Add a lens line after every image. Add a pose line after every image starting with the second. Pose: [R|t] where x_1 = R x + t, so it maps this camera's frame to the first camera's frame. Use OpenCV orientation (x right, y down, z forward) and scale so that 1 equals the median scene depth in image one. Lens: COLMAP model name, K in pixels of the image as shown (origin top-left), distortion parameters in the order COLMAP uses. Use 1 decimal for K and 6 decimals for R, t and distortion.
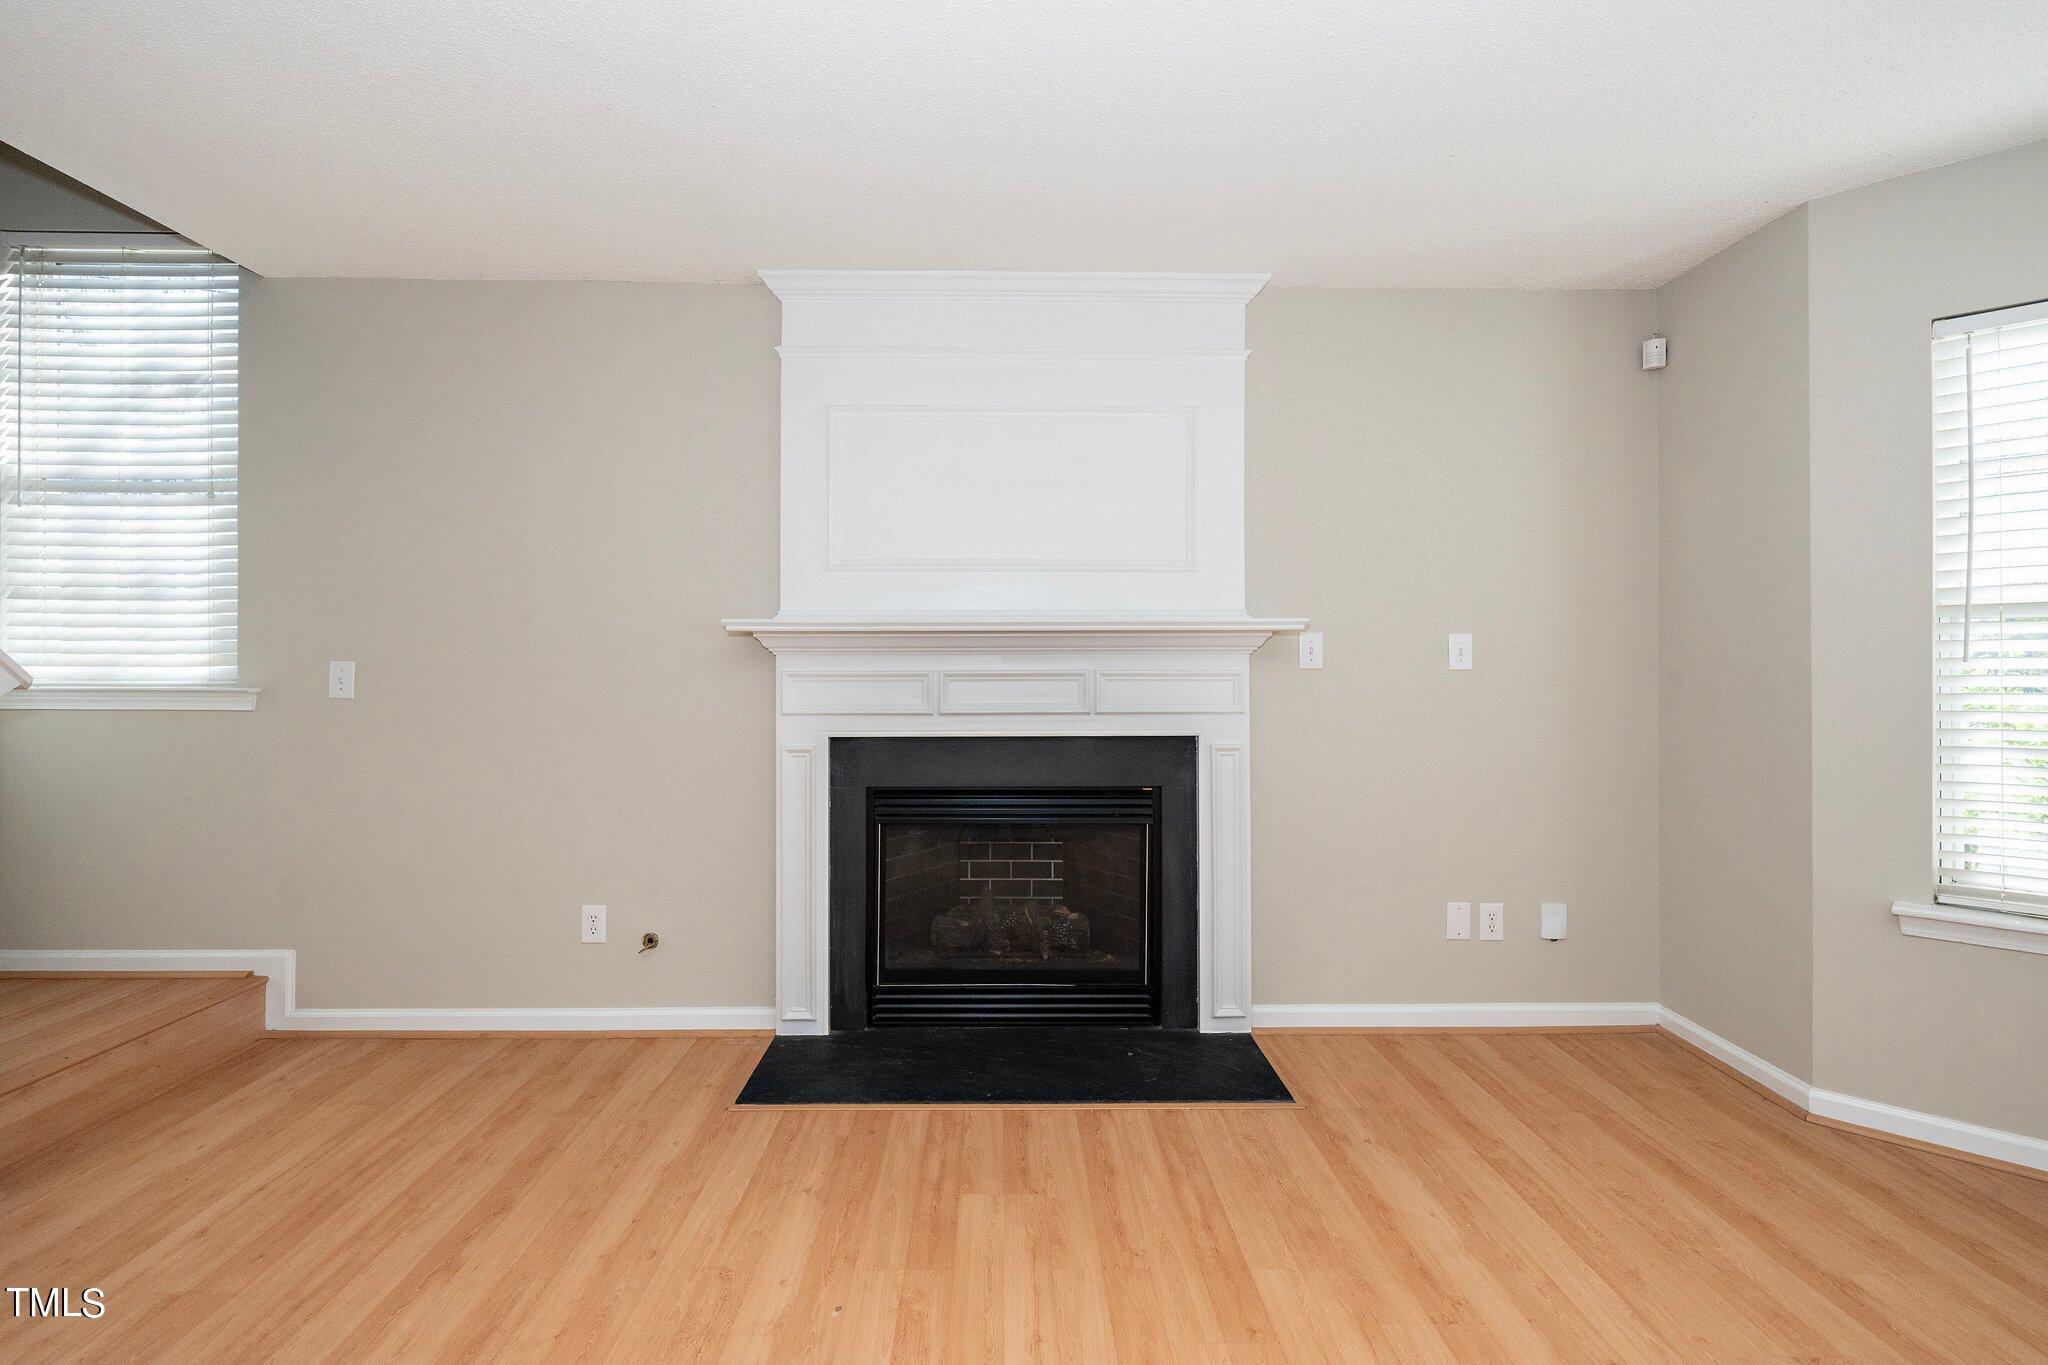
lens RADIAL K [[925.2, 0, 1020.8], [0, 925.2, 660.9], [0, 0, 1]] dist [-0.005360, -0.001058]
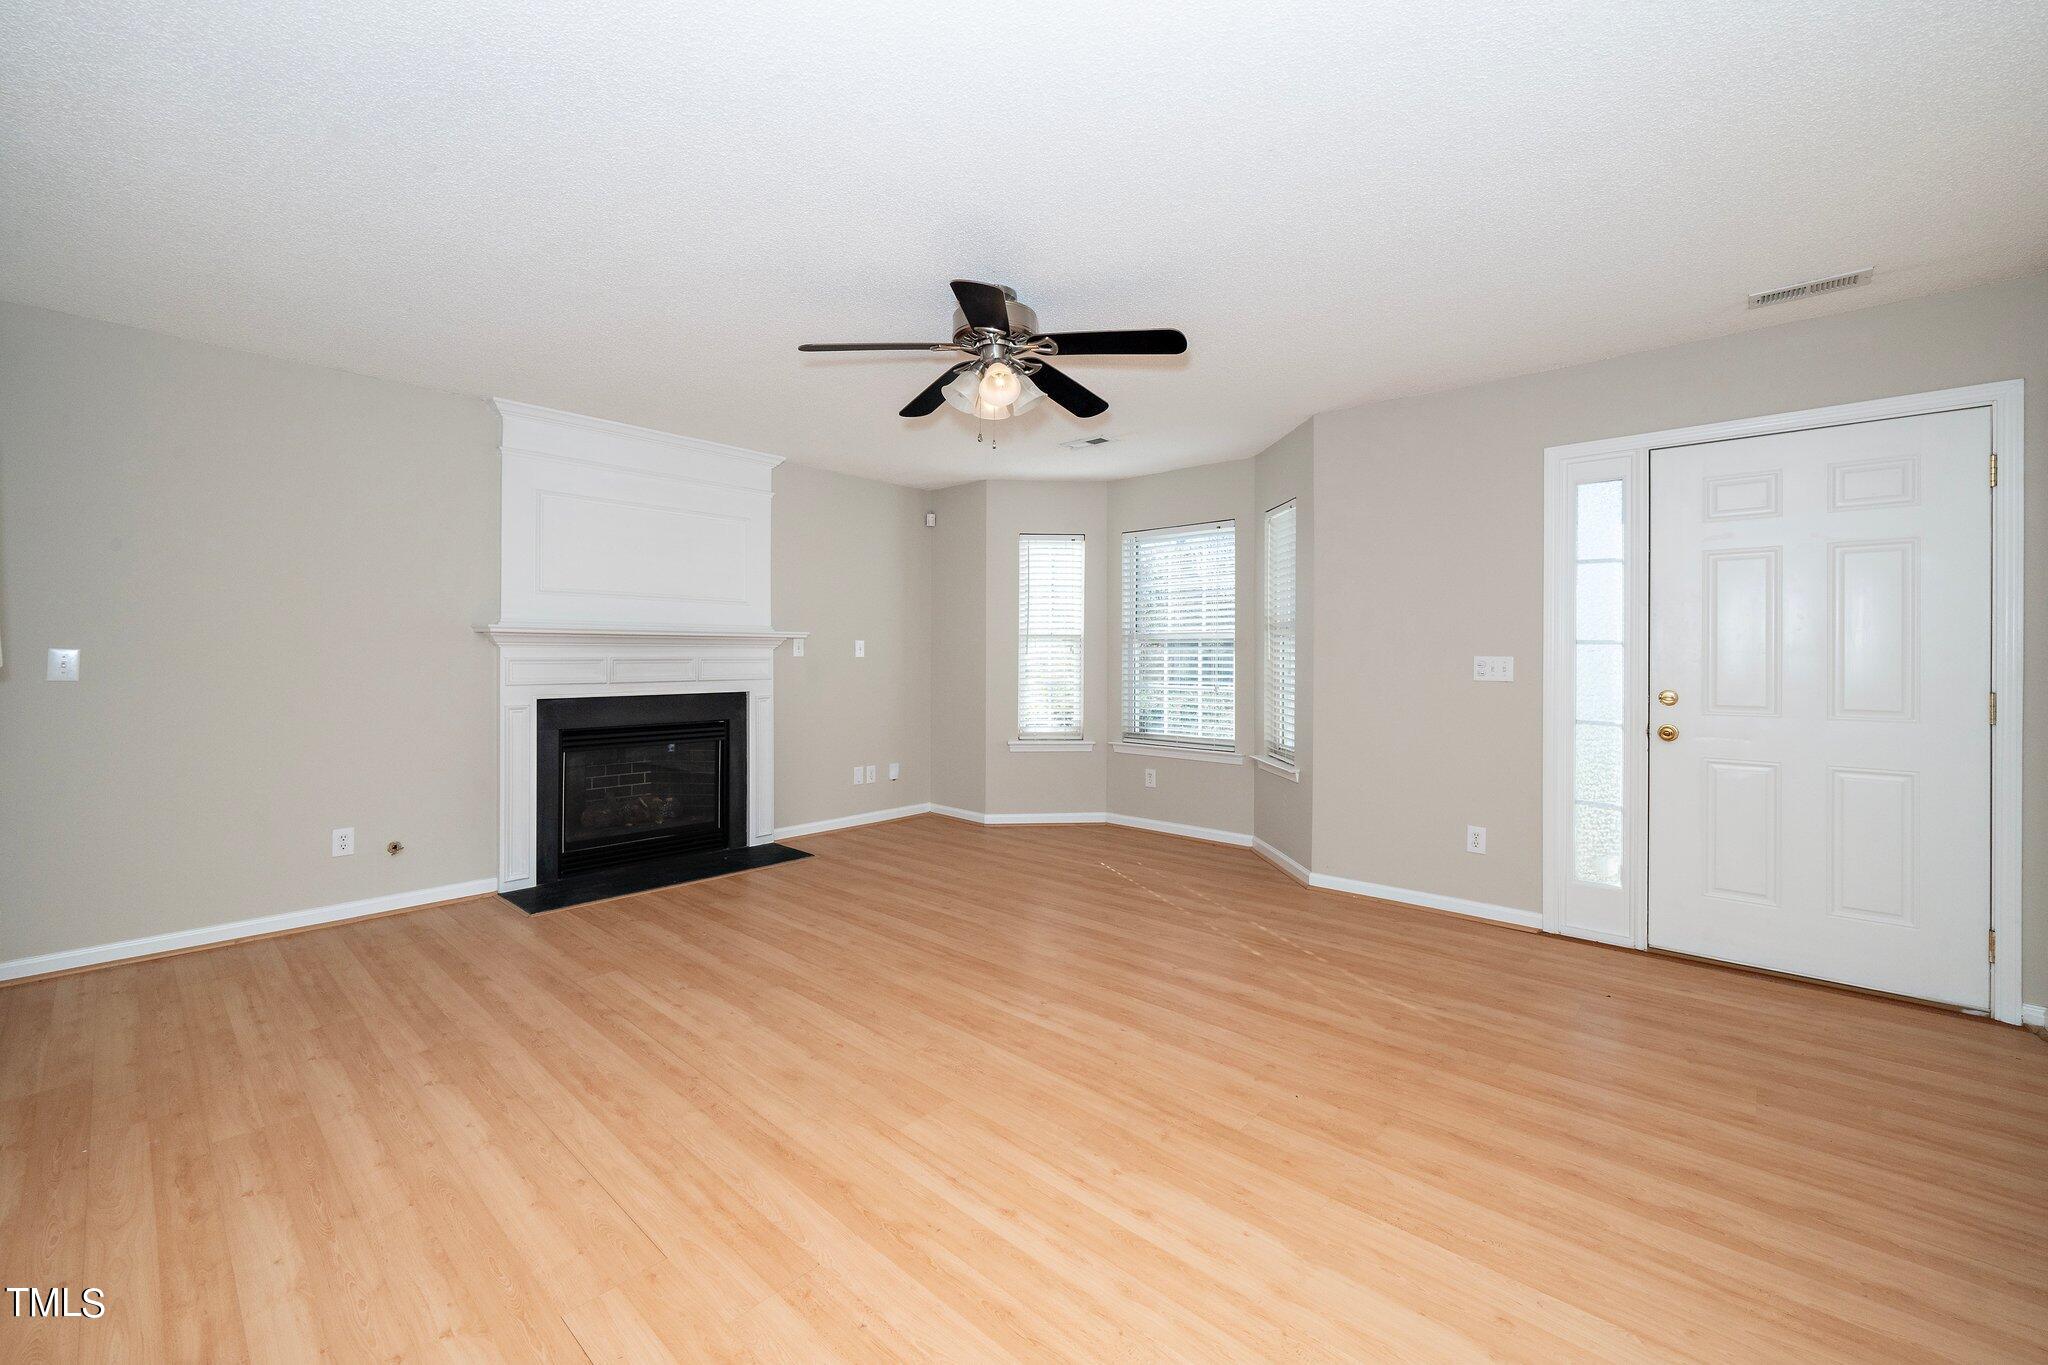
lens RADIAL K [[832.5, 0, 1014.8], [0, 832.5, 667.8], [0, 0, 1]] dist [0.000712, 0.000025]
pose [[0.680669, -0.007751, 0.732550, -0.689841], [-0.005270, 0.999866, 0.015477, 0.002360], [-0.732572, -0.014395, 0.680537, -0.566861]]
